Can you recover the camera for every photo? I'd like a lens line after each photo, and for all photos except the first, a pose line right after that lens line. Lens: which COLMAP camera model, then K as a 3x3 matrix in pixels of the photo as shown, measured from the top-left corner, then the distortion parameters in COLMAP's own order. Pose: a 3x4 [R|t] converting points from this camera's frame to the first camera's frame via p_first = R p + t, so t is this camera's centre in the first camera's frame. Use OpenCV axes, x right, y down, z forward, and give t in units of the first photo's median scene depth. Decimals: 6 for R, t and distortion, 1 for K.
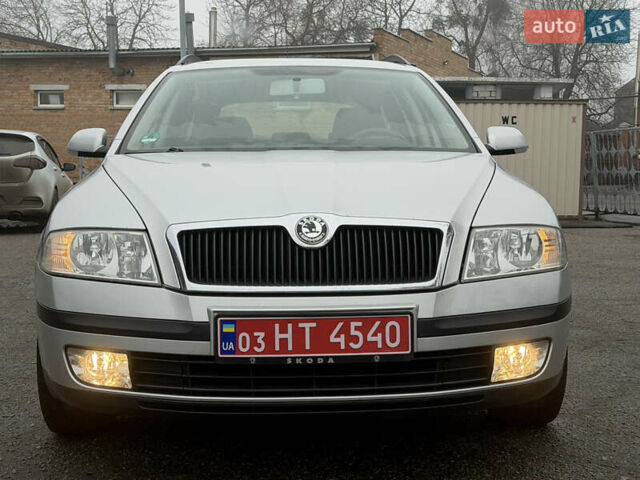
lens RADIAL K [[984.9, 0, 320.0], [0, 984.9, 240.0], [0, 0, 1]] dist [0.137608, 0.007754]
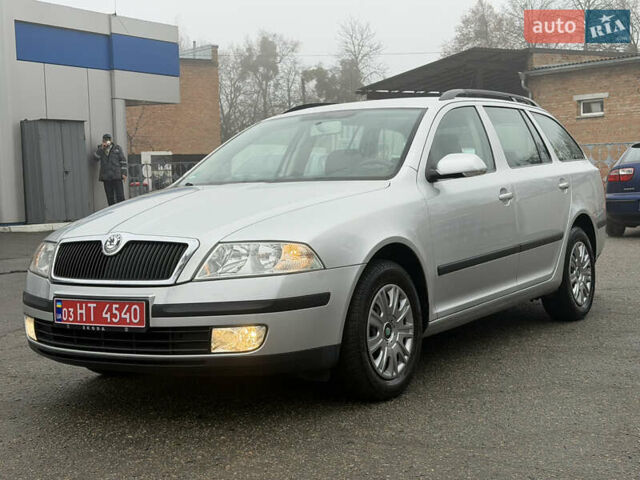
lens RADIAL K [[984.9, 0, 320.0], [0, 984.9, 240.0], [0, 0, 1]] dist [0.137608, 0.007754]
pose [[0.812495, 0.008294, -0.582909, 1.165434], [-0.009746, 0.999952, 0.000643, -0.019999], [0.582886, 0.005159, 0.812537, -0.055820]]
